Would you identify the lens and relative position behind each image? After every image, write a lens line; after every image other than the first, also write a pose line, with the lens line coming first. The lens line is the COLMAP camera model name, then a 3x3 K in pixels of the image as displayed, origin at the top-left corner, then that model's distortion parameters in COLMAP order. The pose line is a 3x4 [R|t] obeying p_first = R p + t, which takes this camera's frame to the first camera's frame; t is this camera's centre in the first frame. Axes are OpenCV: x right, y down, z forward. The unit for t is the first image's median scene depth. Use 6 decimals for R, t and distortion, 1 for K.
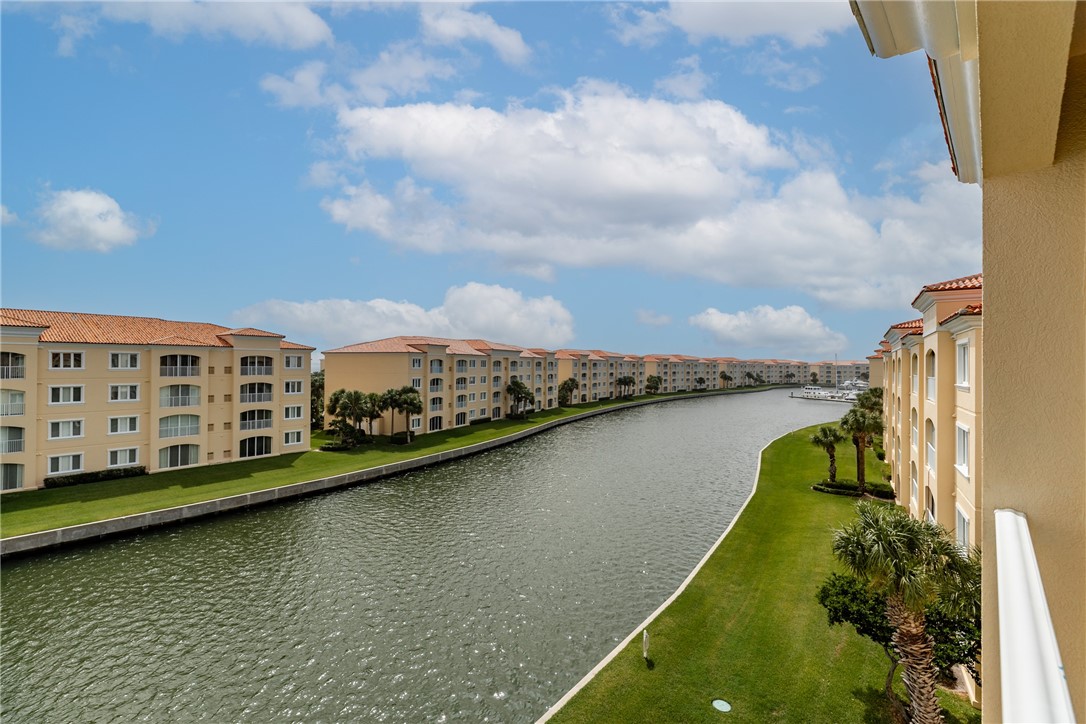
lens RADIAL K [[501.0, 0, 545.9], [0, 501.0, 361.3], [0, 0, 1]] dist [-0.041897, 0.010656]
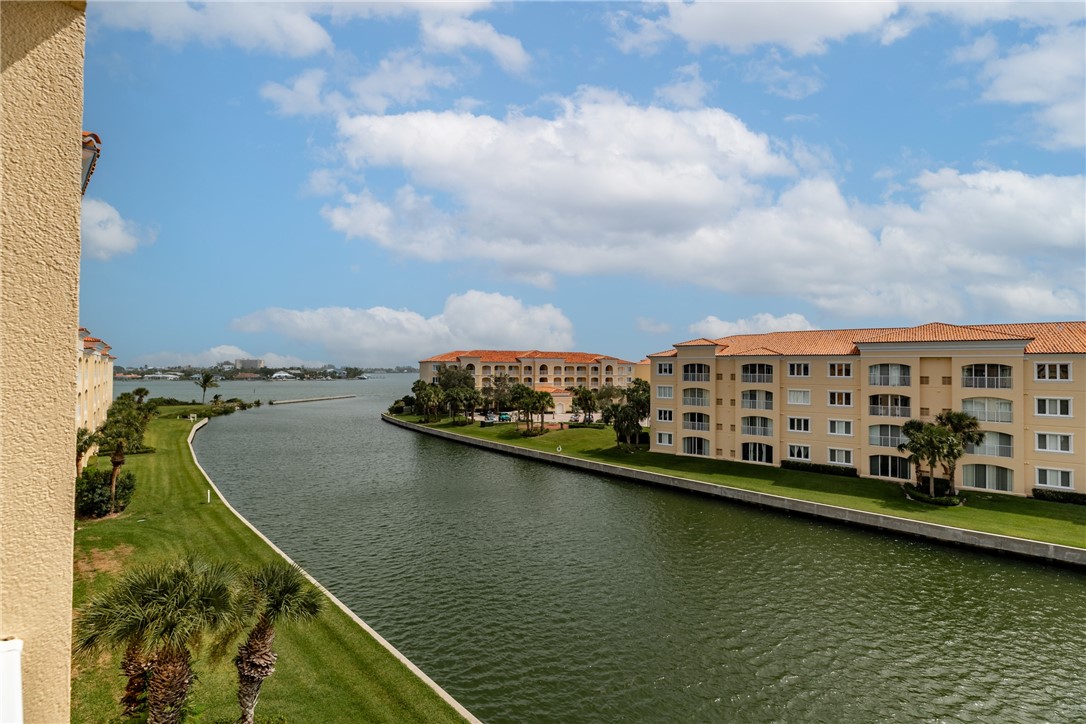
lens RADIAL K [[501.5, 0, 545.3], [0, 501.5, 368.3], [0, 0, 1]] dist [-0.041474, 0.010329]
pose [[1.000000, -0.000090, 0.000099, -2.036149], [0.000090, 0.999998, -0.001973, -0.007253], [-0.000099, 0.001973, 0.999998, -0.002177]]
